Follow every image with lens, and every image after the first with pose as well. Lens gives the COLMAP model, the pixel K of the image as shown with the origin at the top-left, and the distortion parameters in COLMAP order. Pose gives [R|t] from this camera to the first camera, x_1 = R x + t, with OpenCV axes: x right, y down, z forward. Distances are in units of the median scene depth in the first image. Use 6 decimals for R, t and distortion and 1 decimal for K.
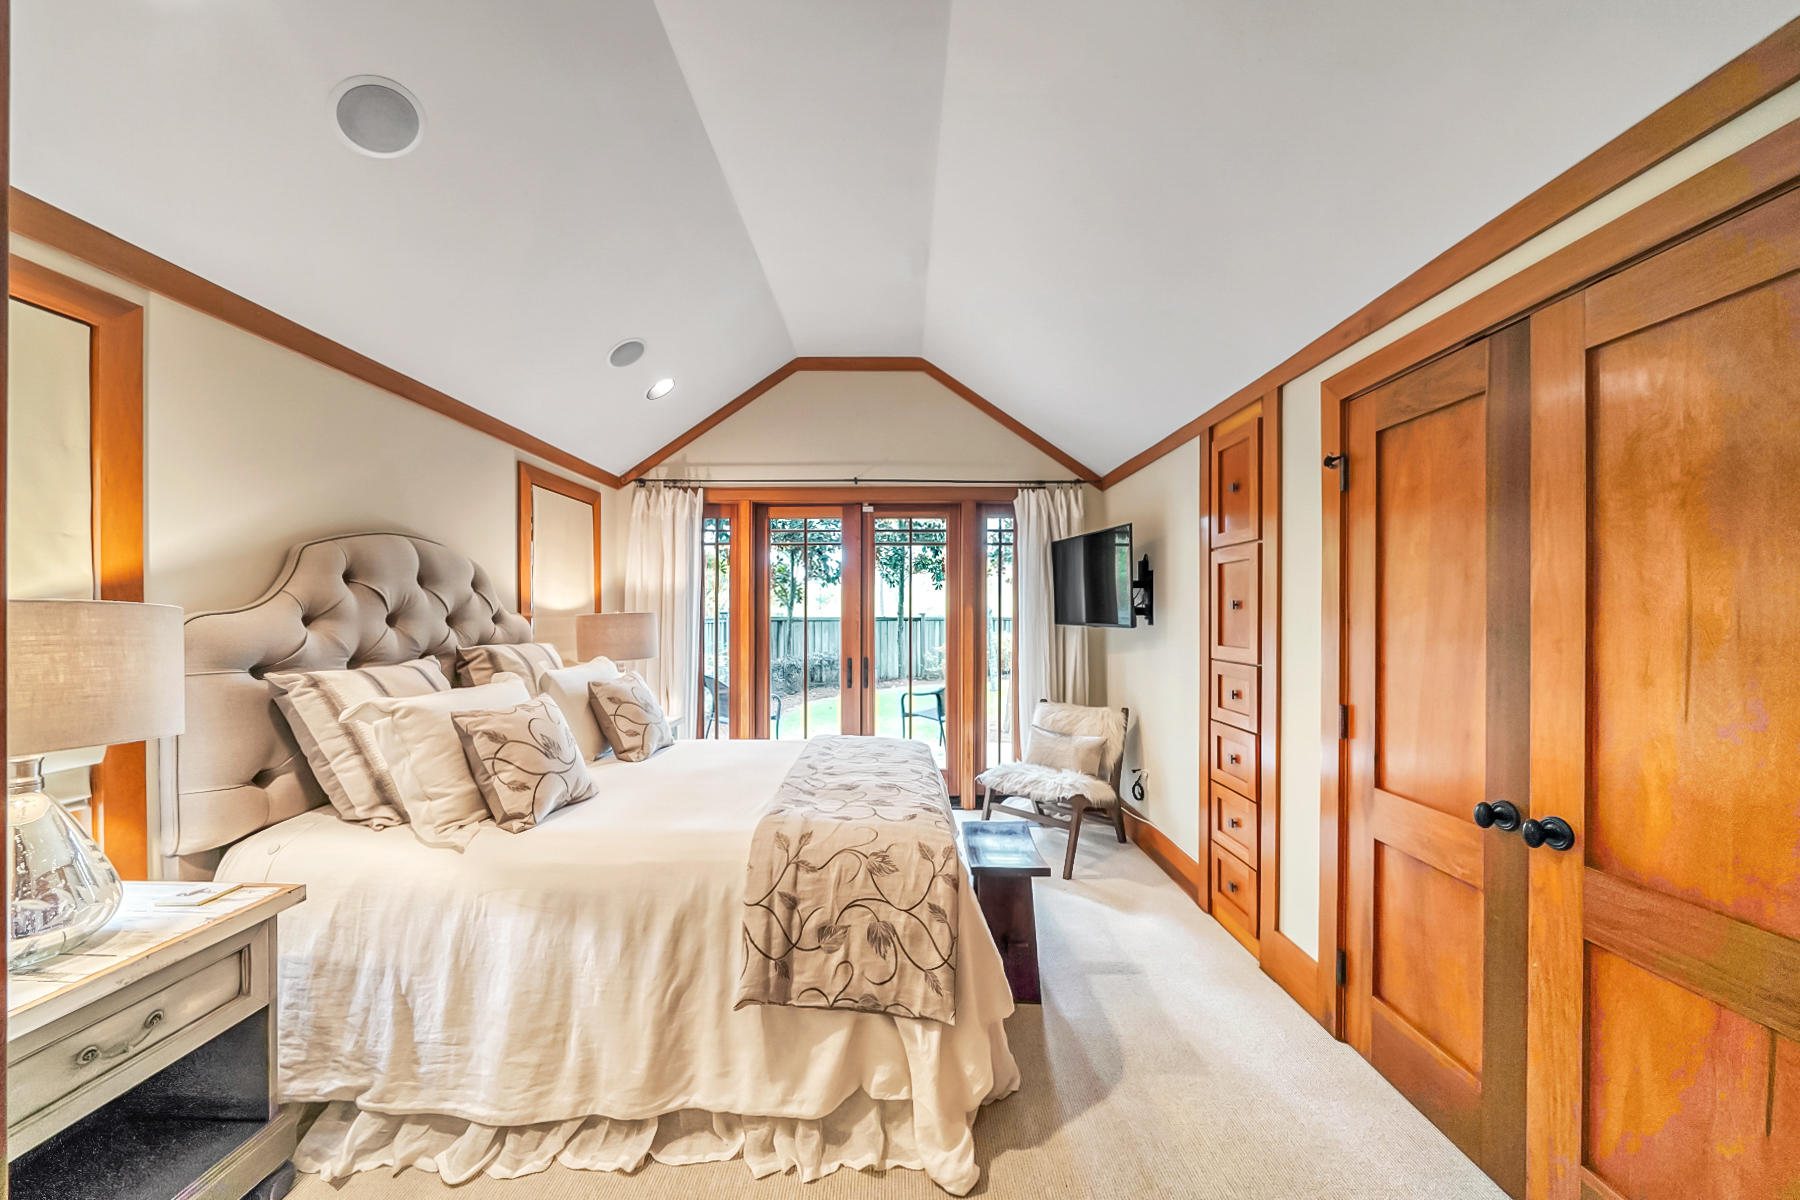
lens RADIAL K [[636.1, 0, 901.6], [0, 636.1, 614.8], [0, 0, 1]] dist [0.000913, -0.000056]
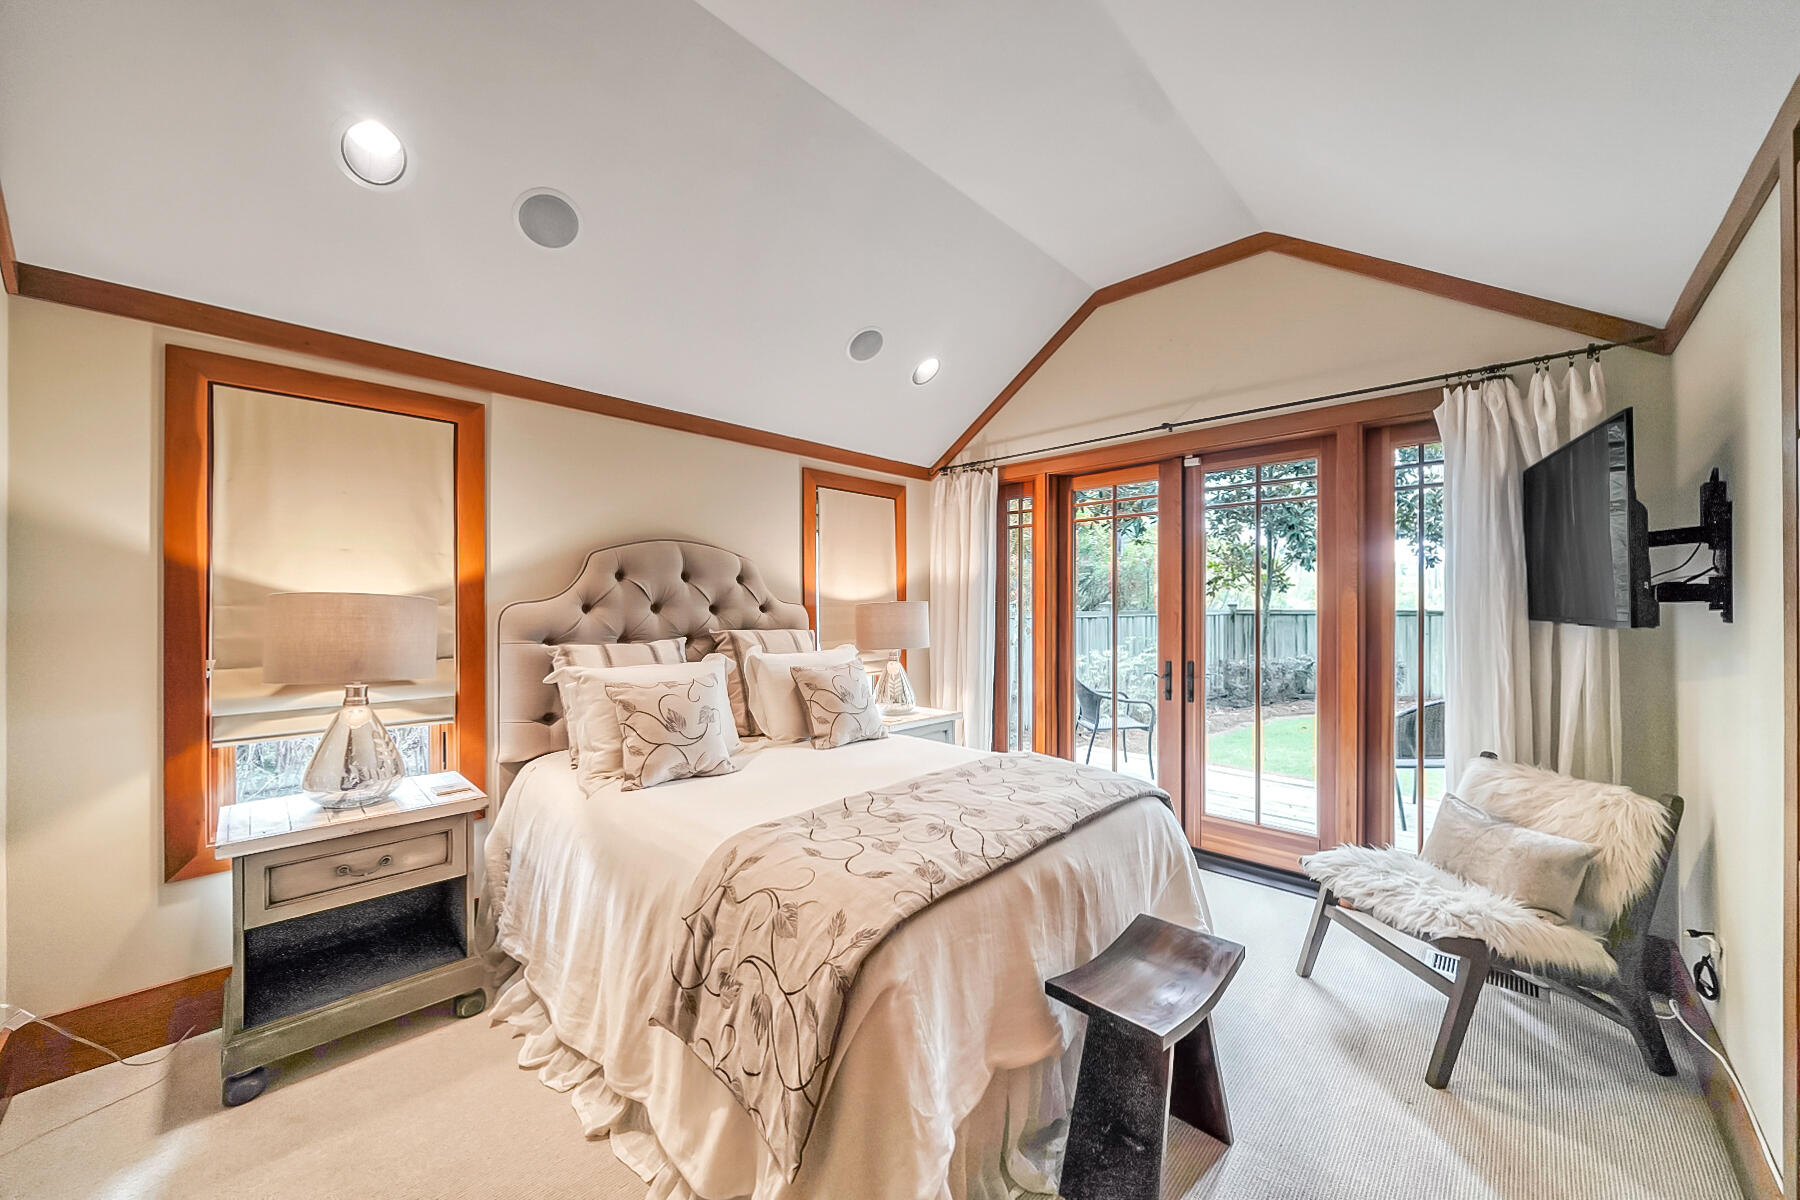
lens RADIAL K [[666.8, 0, 900.8], [0, 666.8, 605.6], [0, 0, 1]] dist [0.000220, -0.000075]
pose [[0.716073, -0.002425, -0.698021, 0.391720], [-0.000372, 0.999992, -0.003855, 0.007421], [0.698025, 0.003020, 0.716067, 0.320120]]
